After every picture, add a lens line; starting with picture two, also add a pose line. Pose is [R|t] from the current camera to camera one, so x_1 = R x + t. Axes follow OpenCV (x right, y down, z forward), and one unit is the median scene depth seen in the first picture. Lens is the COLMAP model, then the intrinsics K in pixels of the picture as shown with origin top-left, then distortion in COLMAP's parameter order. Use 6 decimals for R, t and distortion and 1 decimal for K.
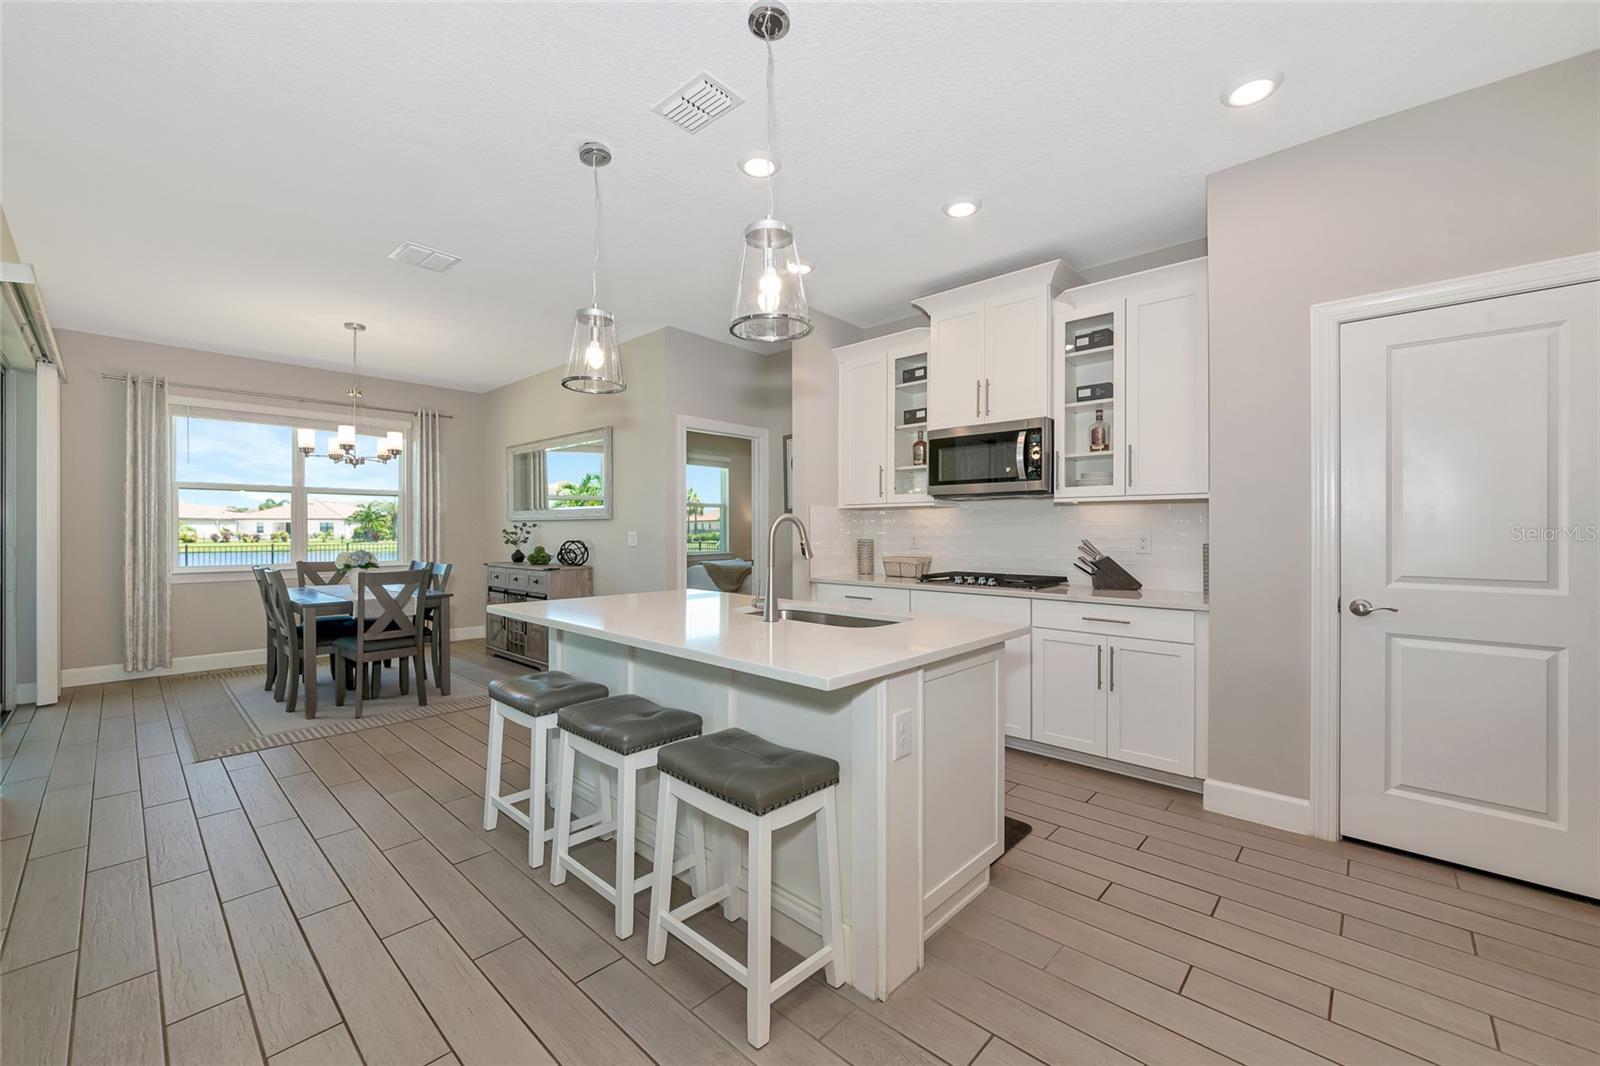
lens RADIAL K [[618.8, 0, 798.0], [0, 618.8, 533.6], [0, 0, 1]] dist [-0.006308, 0.000193]
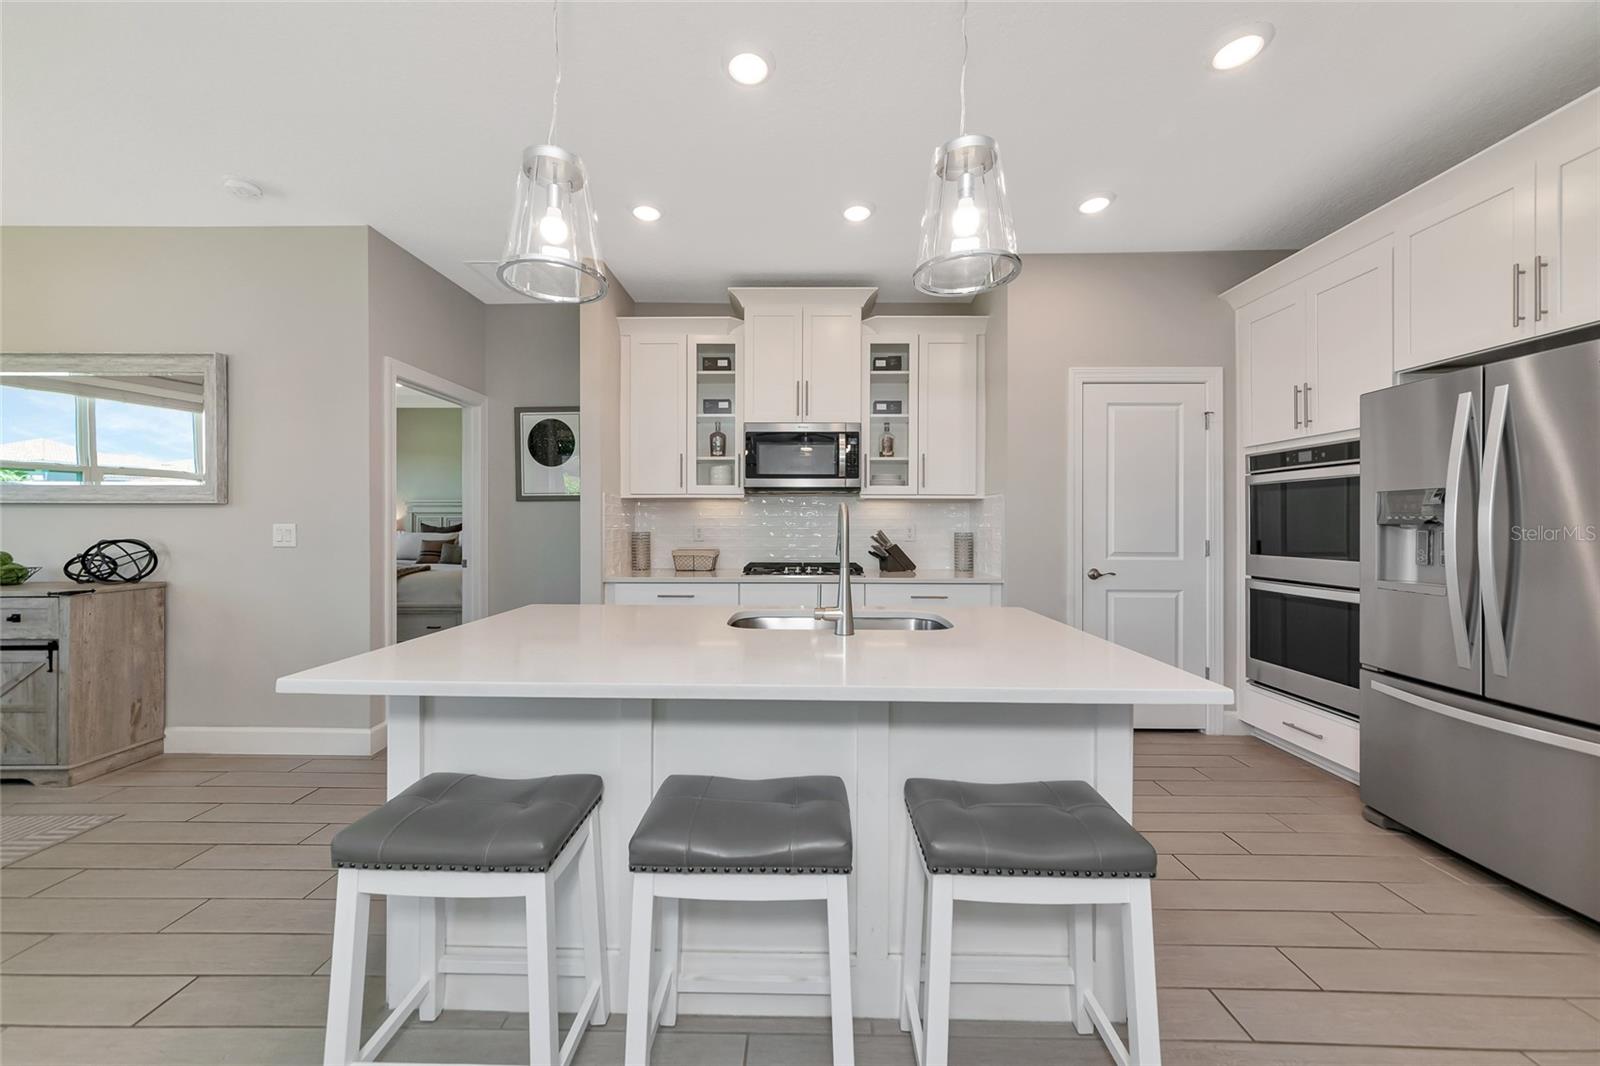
lens RADIAL K [[556.5, 0, 791.1], [0, 556.5, 525.9], [0, 0, 1]] dist [0.000377, -0.000045]
pose [[0.753503, -0.003097, 0.657438, -0.291666], [0.002299, 0.999995, 0.002076, -0.001373], [-0.657441, -0.000053, 0.753506, 0.244183]]
